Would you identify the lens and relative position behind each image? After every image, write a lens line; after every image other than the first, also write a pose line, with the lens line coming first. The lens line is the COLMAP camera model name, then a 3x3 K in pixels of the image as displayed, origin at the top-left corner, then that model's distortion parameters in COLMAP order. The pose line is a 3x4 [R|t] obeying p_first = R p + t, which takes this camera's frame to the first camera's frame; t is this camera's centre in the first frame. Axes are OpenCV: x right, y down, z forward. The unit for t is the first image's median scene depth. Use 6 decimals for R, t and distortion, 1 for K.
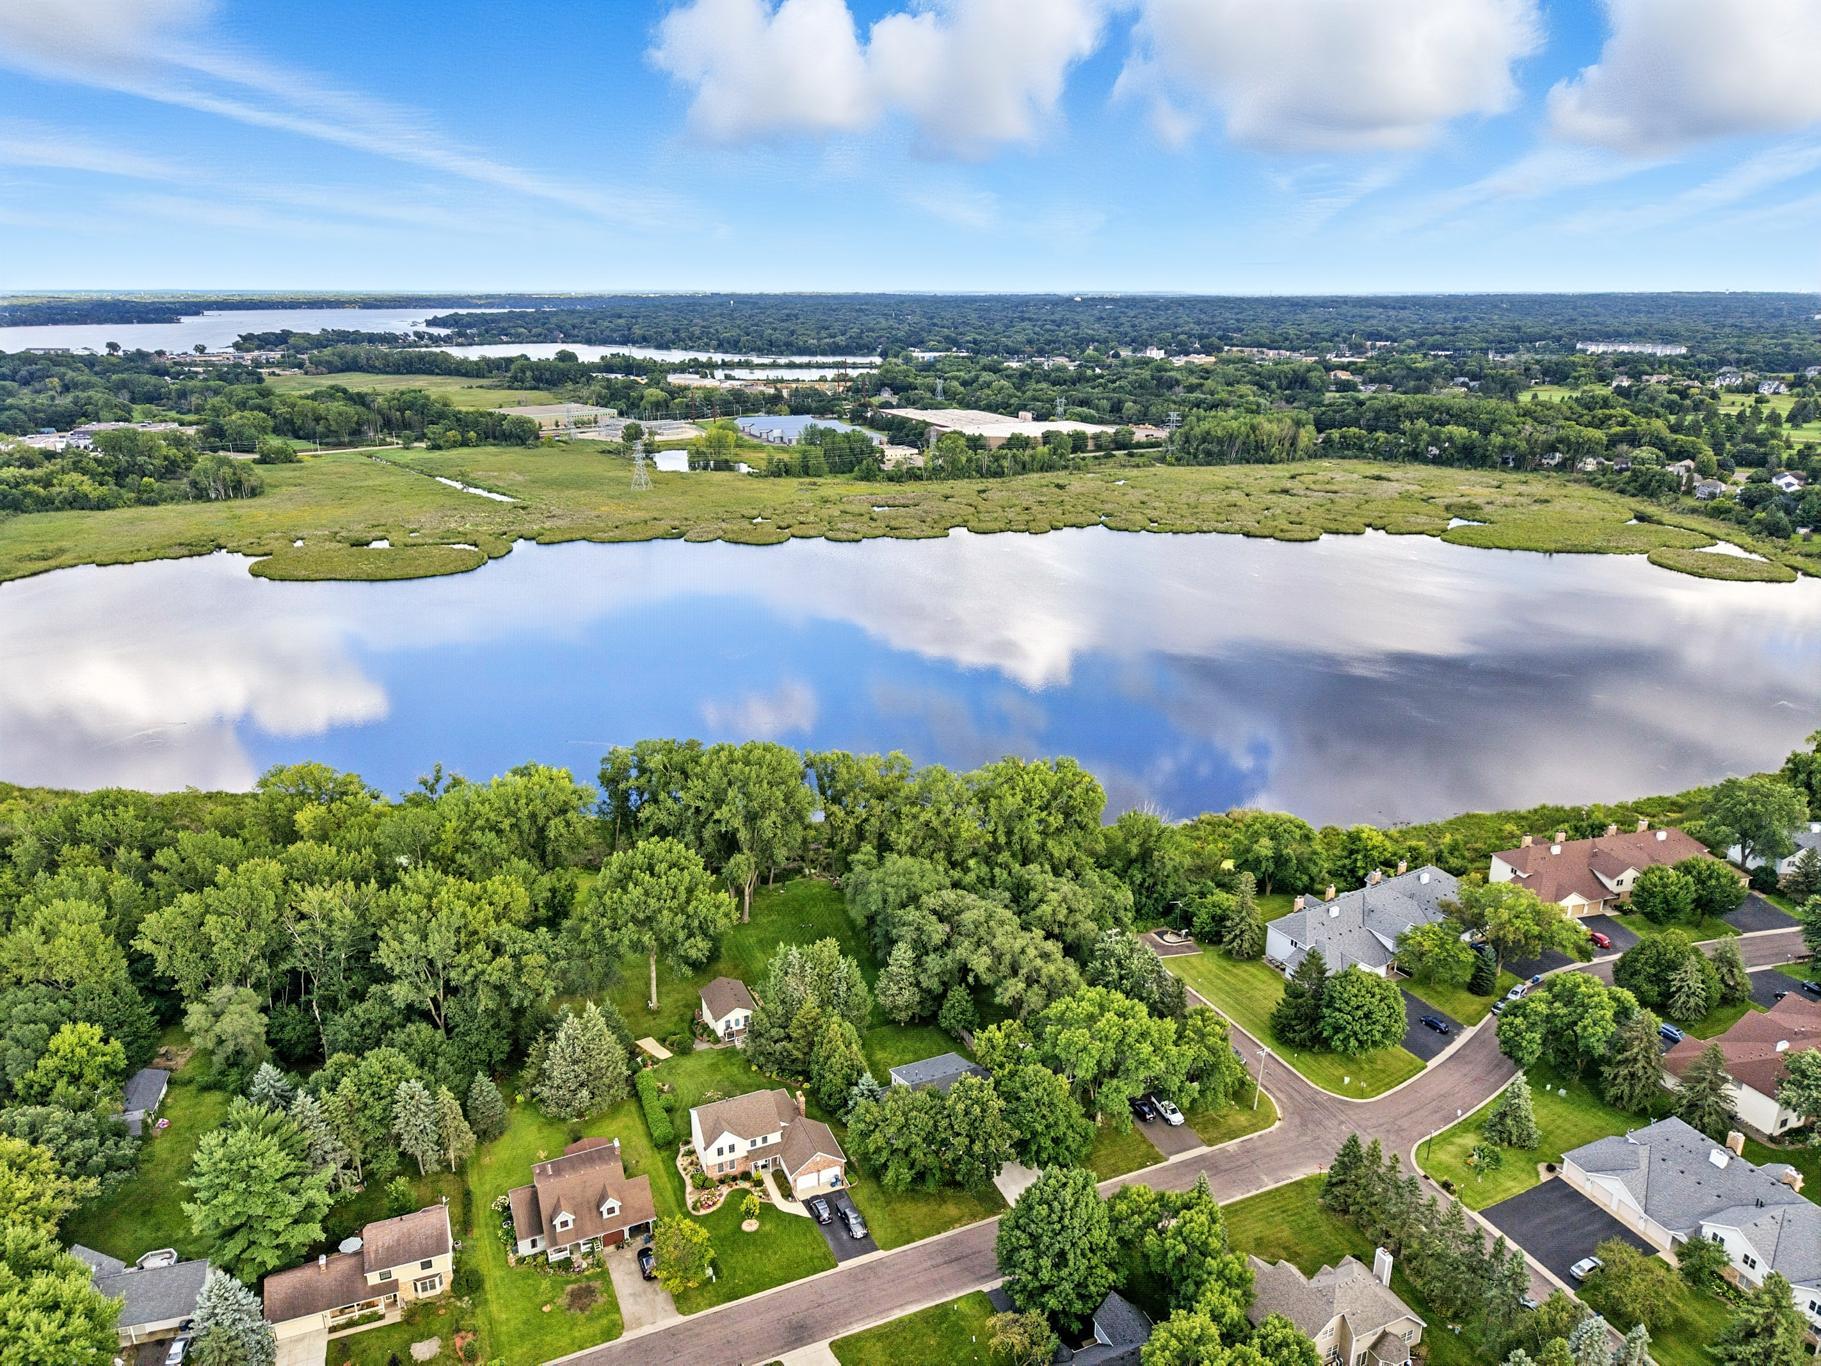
lens RADIAL K [[1182.2, 0, 910.5], [0, 1182.2, 683.0], [0, 0, 1]] dist [-0.002616, 0.000153]
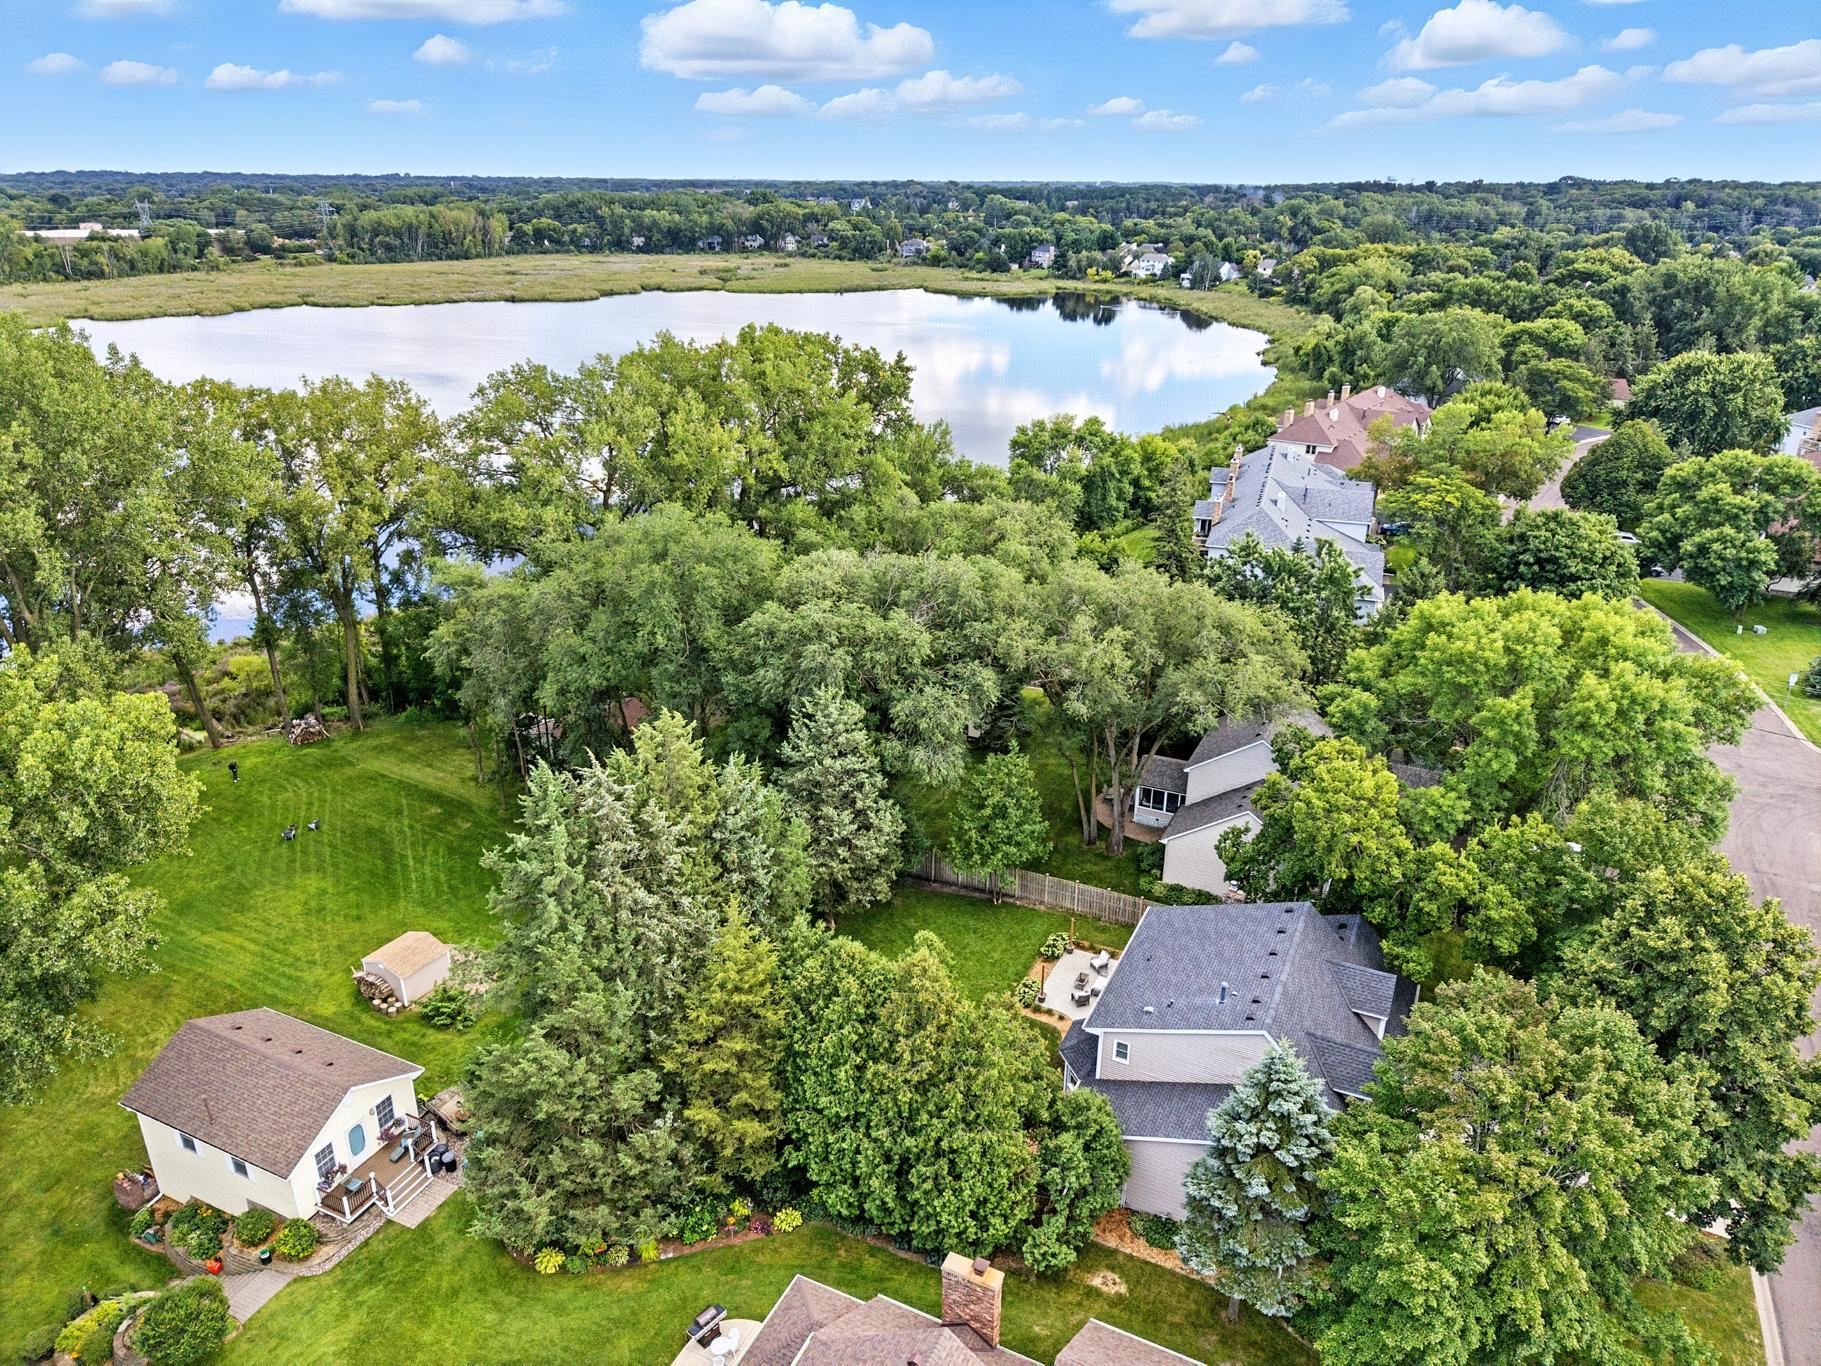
lens RADIAL K [[1182.2, 0, 910.5], [0, 1182.2, 683.0], [0, 0, 1]] dist [-0.002616, 0.000153]
pose [[0.755217, -0.247662, 0.606887, -0.059612], [0.193142, 0.968847, 0.155024, 0.053996], [-0.626373, 0.000139, 0.779523, 0.226184]]
